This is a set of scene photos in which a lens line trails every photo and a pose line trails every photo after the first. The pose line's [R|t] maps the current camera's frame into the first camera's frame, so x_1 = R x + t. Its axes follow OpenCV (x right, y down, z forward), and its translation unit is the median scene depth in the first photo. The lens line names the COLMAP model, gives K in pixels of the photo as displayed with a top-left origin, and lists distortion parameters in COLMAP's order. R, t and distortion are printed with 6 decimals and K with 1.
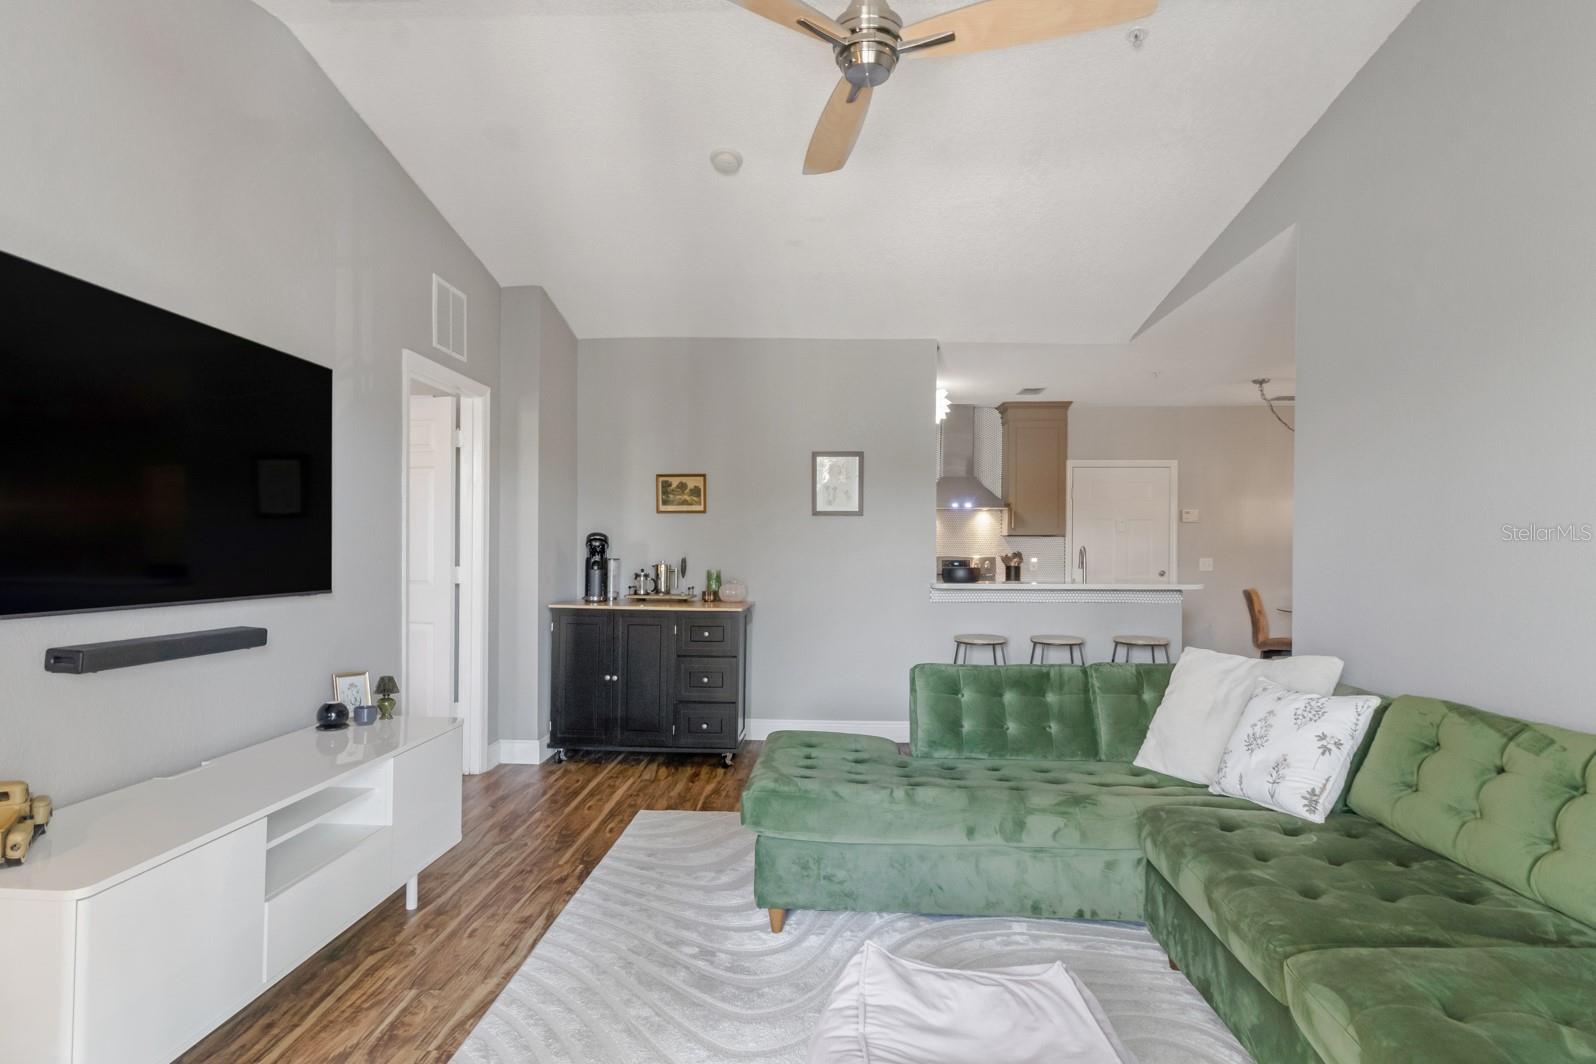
lens RADIAL K [[819.2, 0, 770.5], [0, 819.2, 555.2], [0, 0, 1]] dist [0.002270, 0.000893]
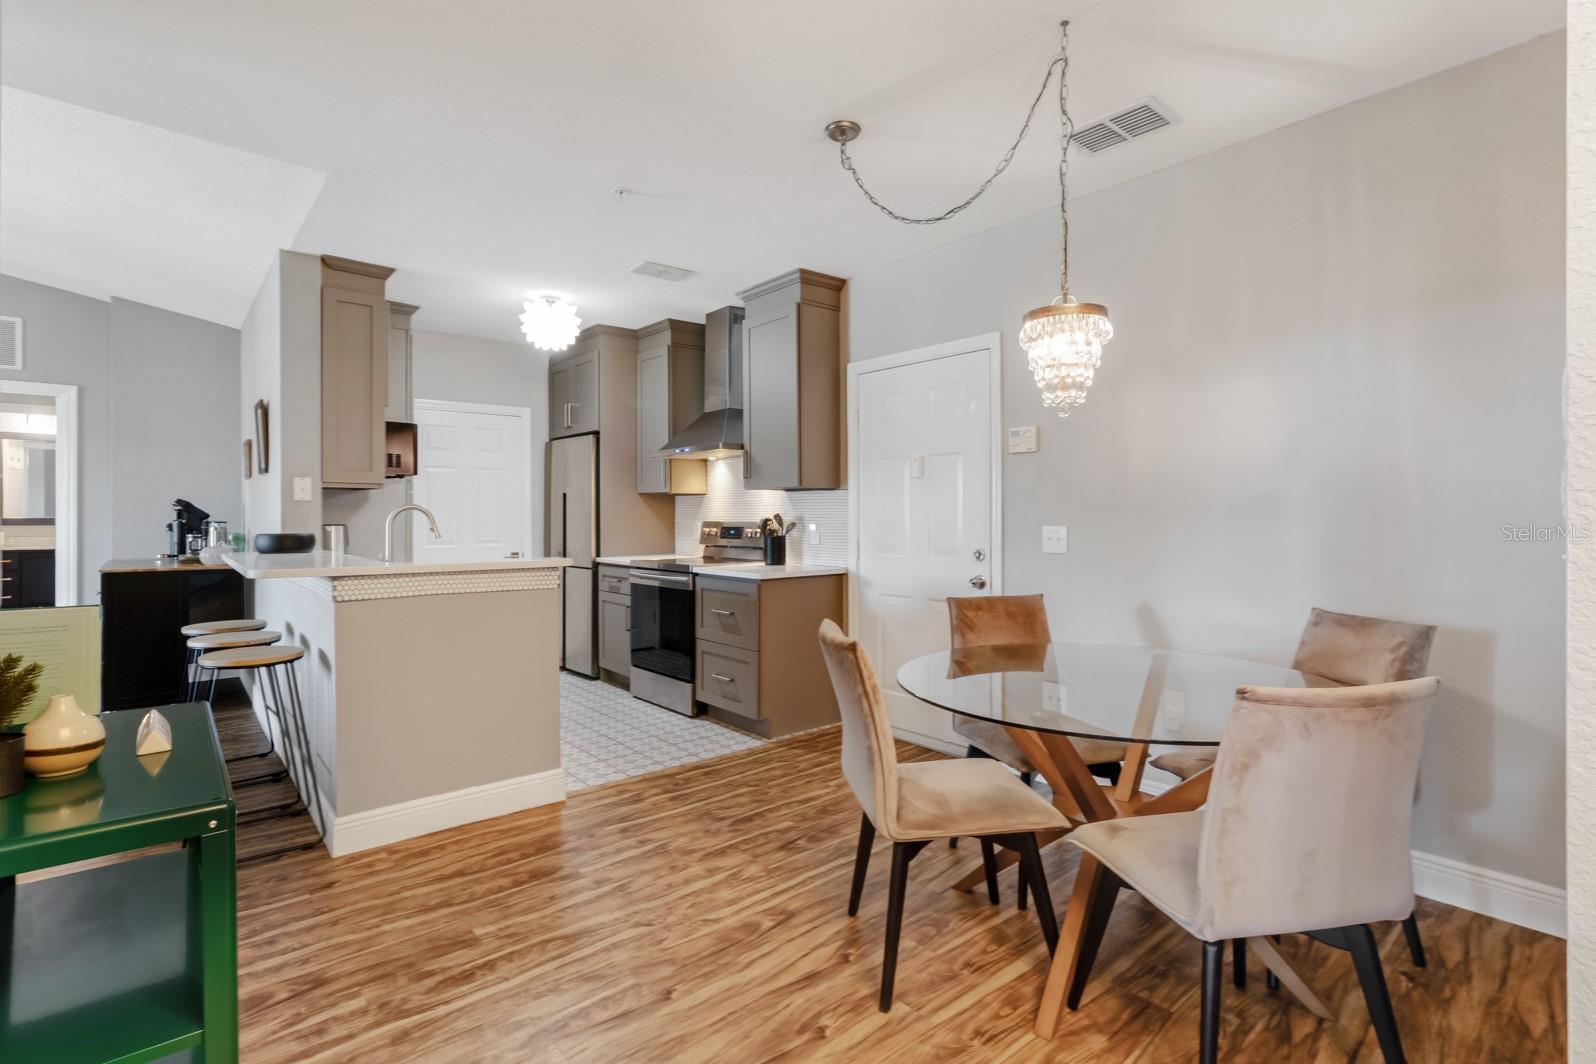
lens RADIAL K [[764.0, 0, 782.7], [0, 764.0, 515.5], [0, 0, 1]] dist [0.009421, -0.004952]
pose [[0.685426, -0.003728, -0.728133, 1.133552], [-0.002983, 0.999964, -0.007927, 0.001955], [0.728136, 0.007605, 0.685390, 0.888043]]
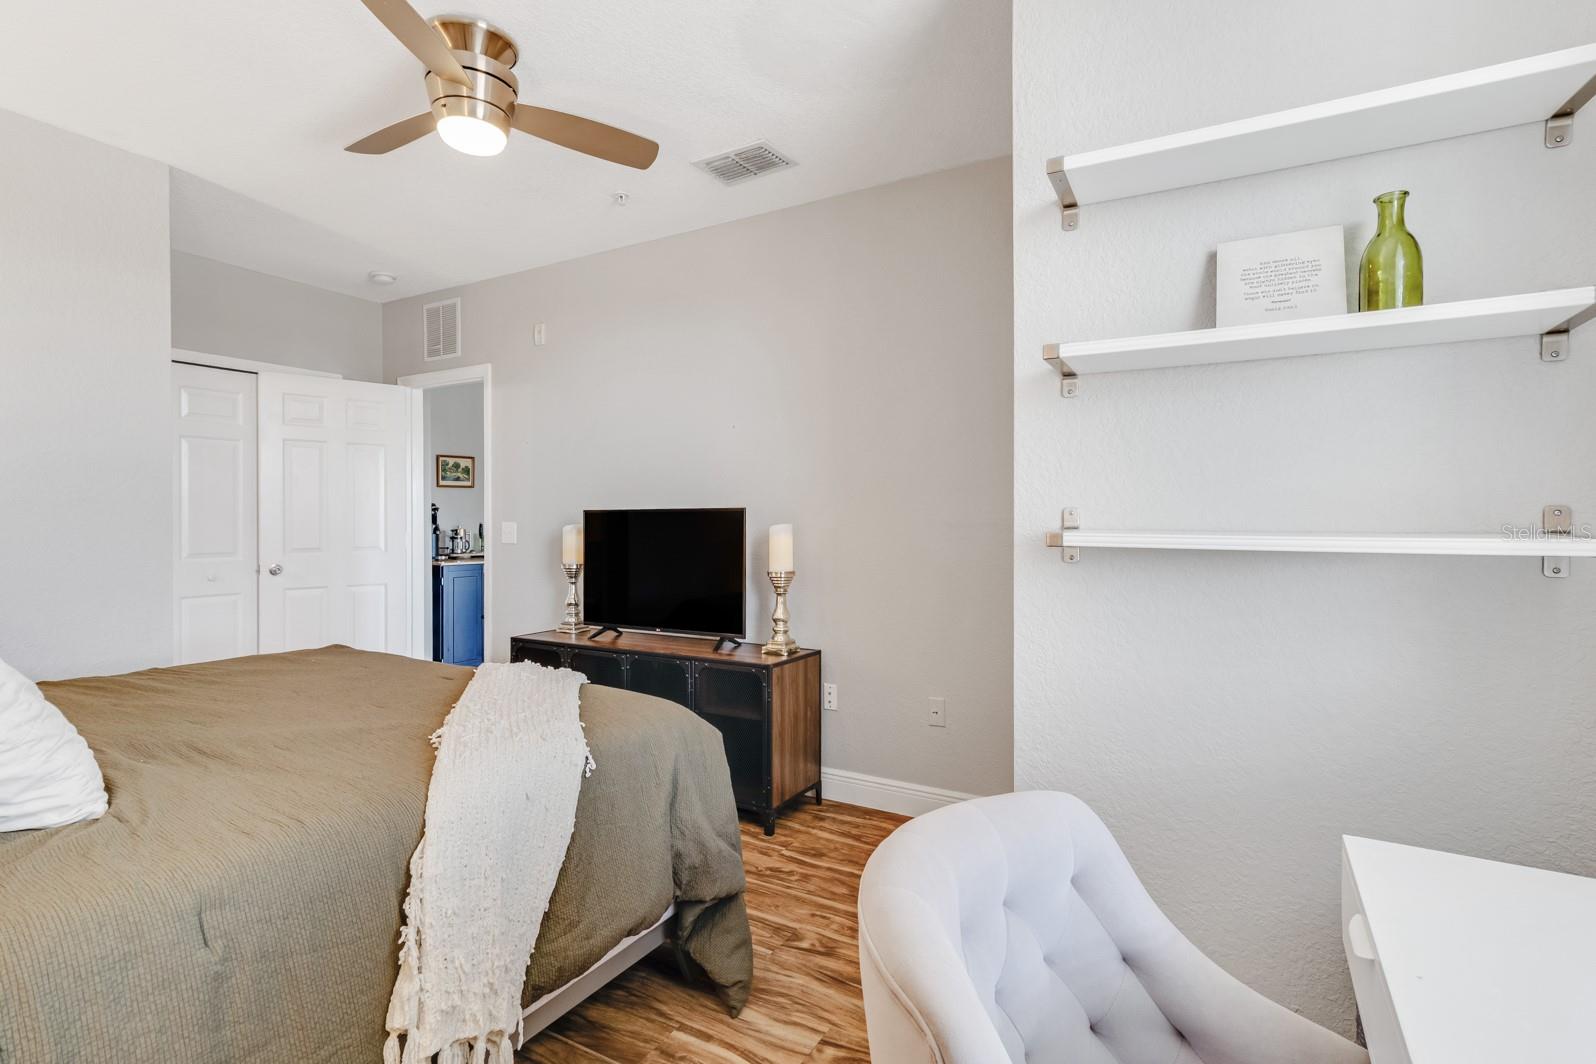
lens RADIAL K [[764.0, 0, 789.7], [0, 764.0, 522.8], [0, 0, 1]] dist [0.009421, -0.004952]
pose [[0.445541, -0.004740, 0.895249, -0.975590], [0.002107, 0.999989, 0.004246, -0.001854], [-0.895259, -0.000006, 0.445546, 0.039243]]
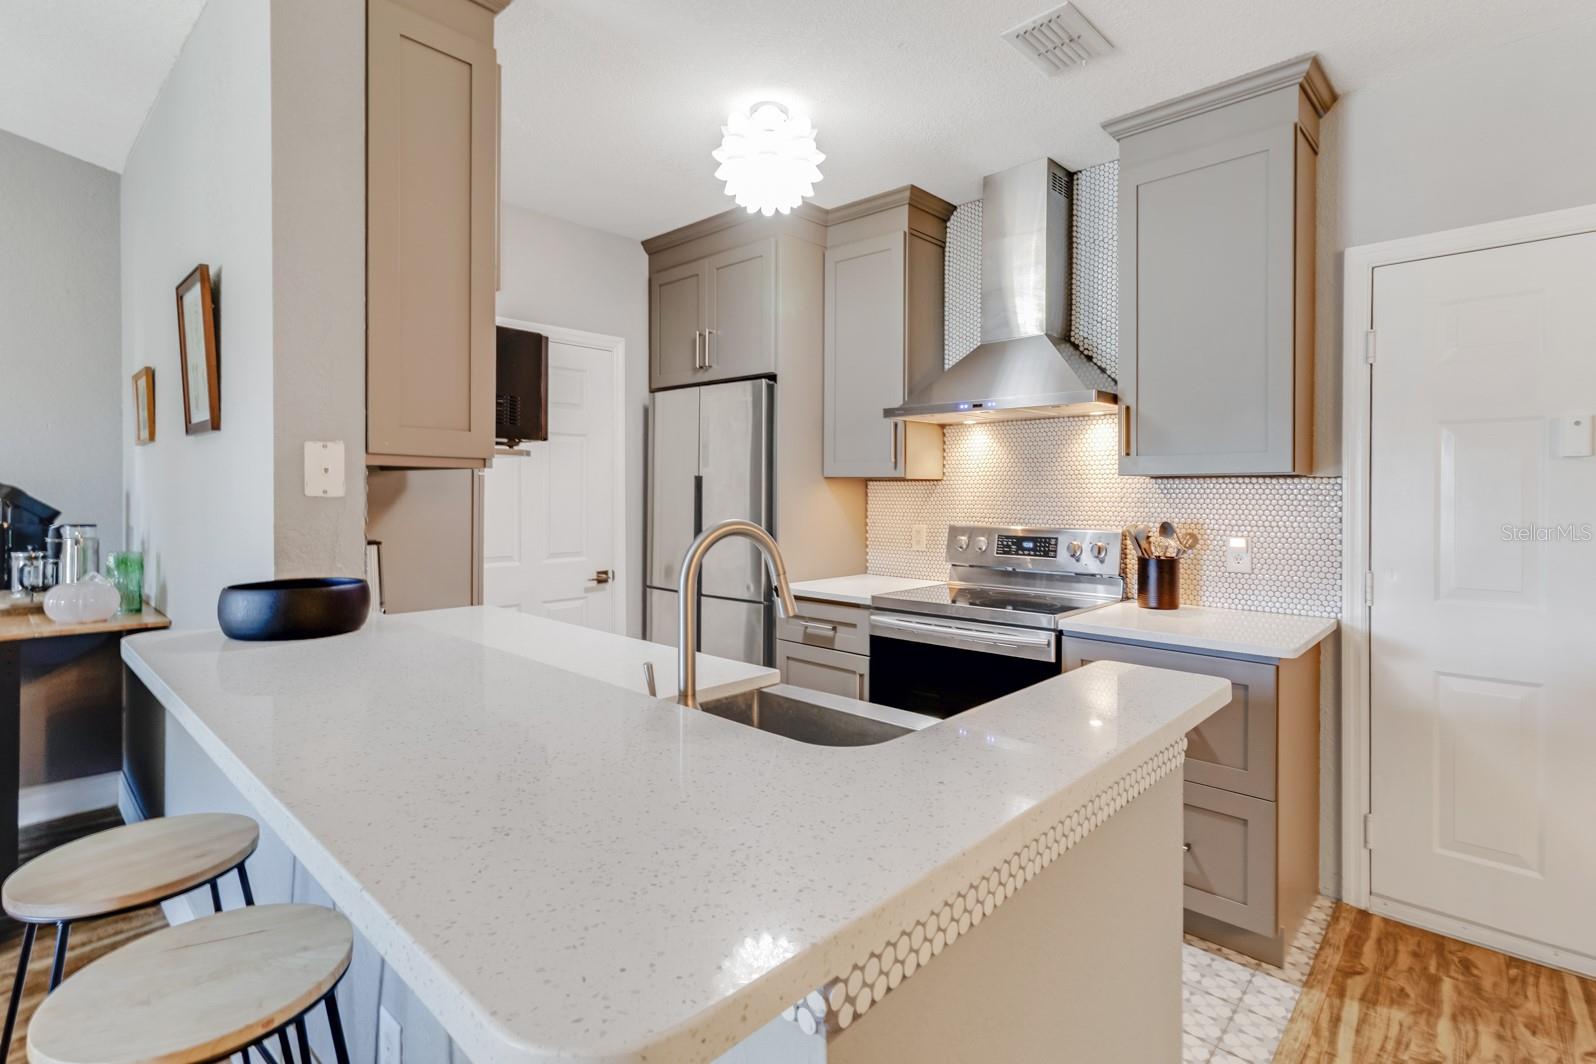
lens RADIAL K [[764.0, 0, 771.8], [0, 764.0, 496.1], [0, 0, 1]] dist [0.009421, -0.004952]
pose [[0.767294, 0.002298, -0.641292, 0.581460], [-0.007224, 0.999961, -0.005061, -0.018135], [0.641255, 0.008516, 0.767280, 0.940032]]
